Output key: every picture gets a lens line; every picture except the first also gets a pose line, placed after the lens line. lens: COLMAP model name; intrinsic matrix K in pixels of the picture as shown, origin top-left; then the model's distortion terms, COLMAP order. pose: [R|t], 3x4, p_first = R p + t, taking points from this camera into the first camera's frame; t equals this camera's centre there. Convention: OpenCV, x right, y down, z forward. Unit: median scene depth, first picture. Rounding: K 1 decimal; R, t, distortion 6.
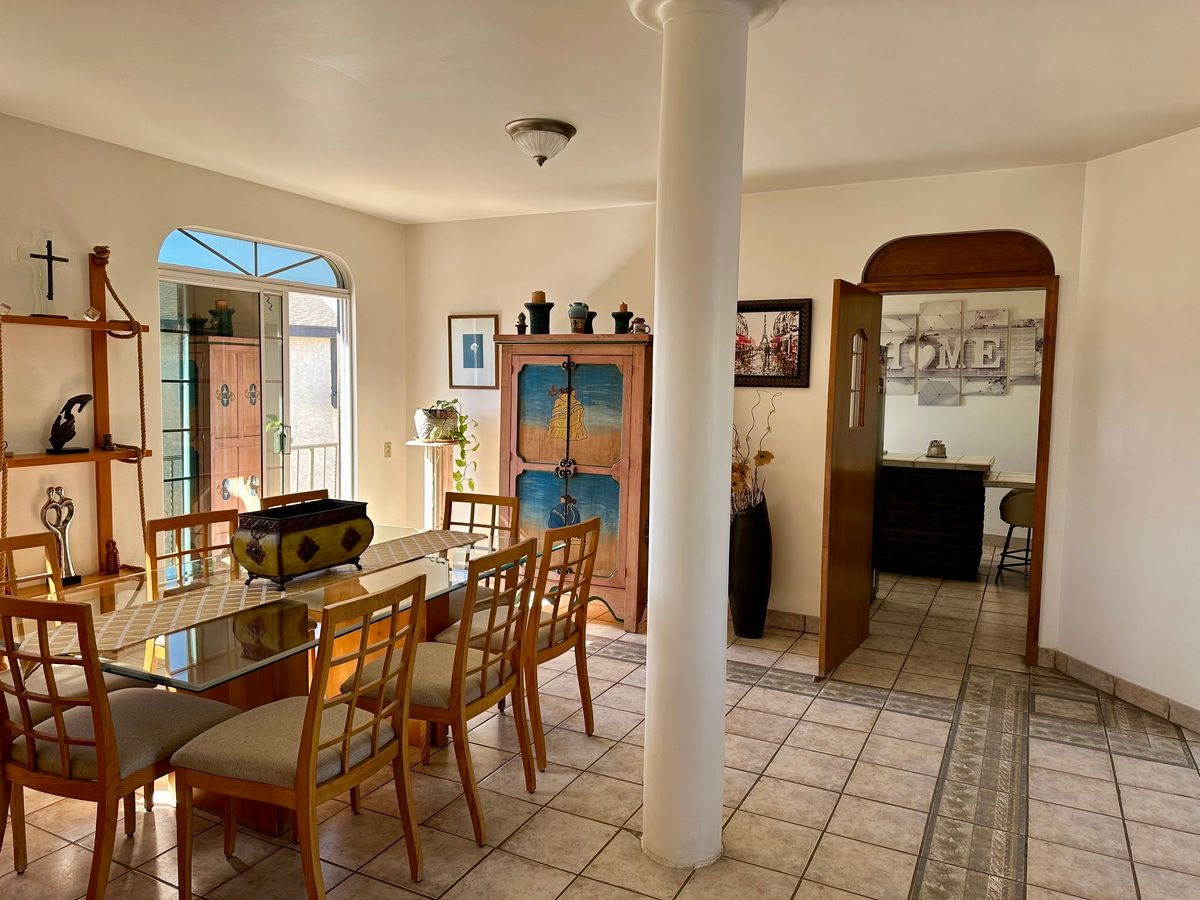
lens RADIAL K [[843.7, 0, 603.5], [0, 843.7, 448.3], [0, 0, 1]] dist [0.079217, -0.095112]
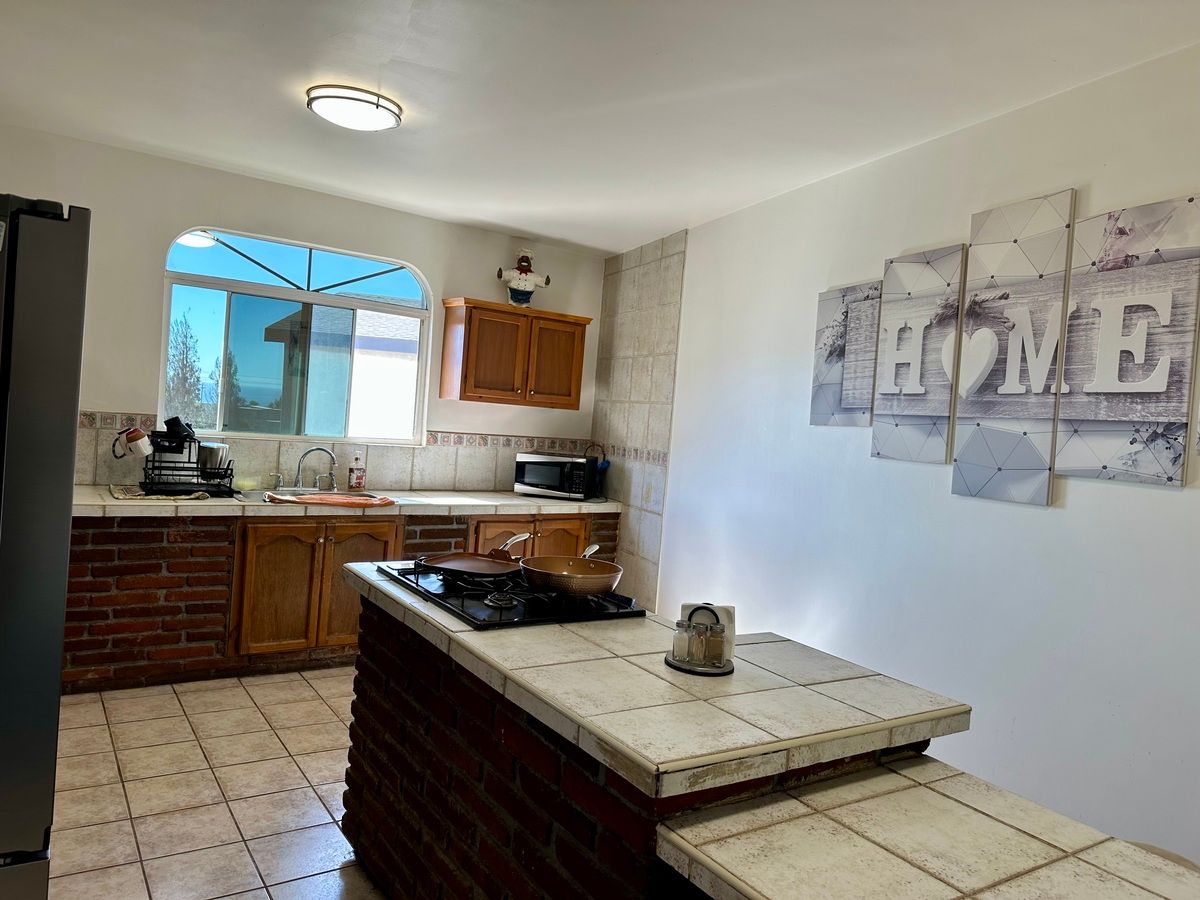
lens RADIAL K [[843.7, 0, 549.2], [0, 843.7, 437.1], [0, 0, 1]] dist [0.079217, -0.095112]
pose [[0.854273, 0.068741, -0.515259, 0.426757], [-0.105302, 0.993551, -0.042036, -0.043368], [0.509047, 0.090168, 0.856003, 0.627691]]
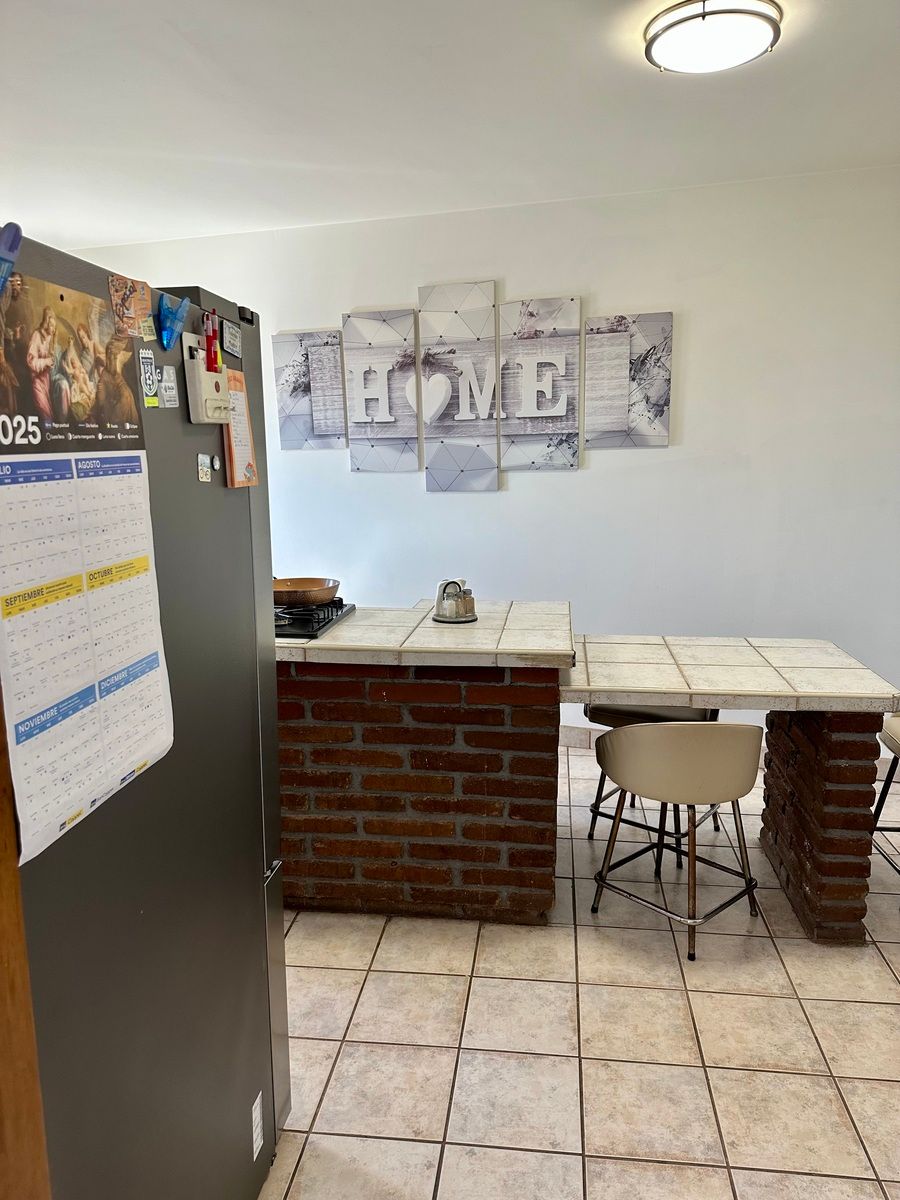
lens RADIAL K [[843.7, 0, 442.2], [0, 843.7, 624.3], [0, 0, 1]] dist [0.079217, -0.095112]
pose [[0.944426, -0.083630, 0.317908, 0.214429], [0.043985, 0.990550, 0.129909, -0.038546], [-0.325768, -0.108706, 0.939179, 0.517632]]
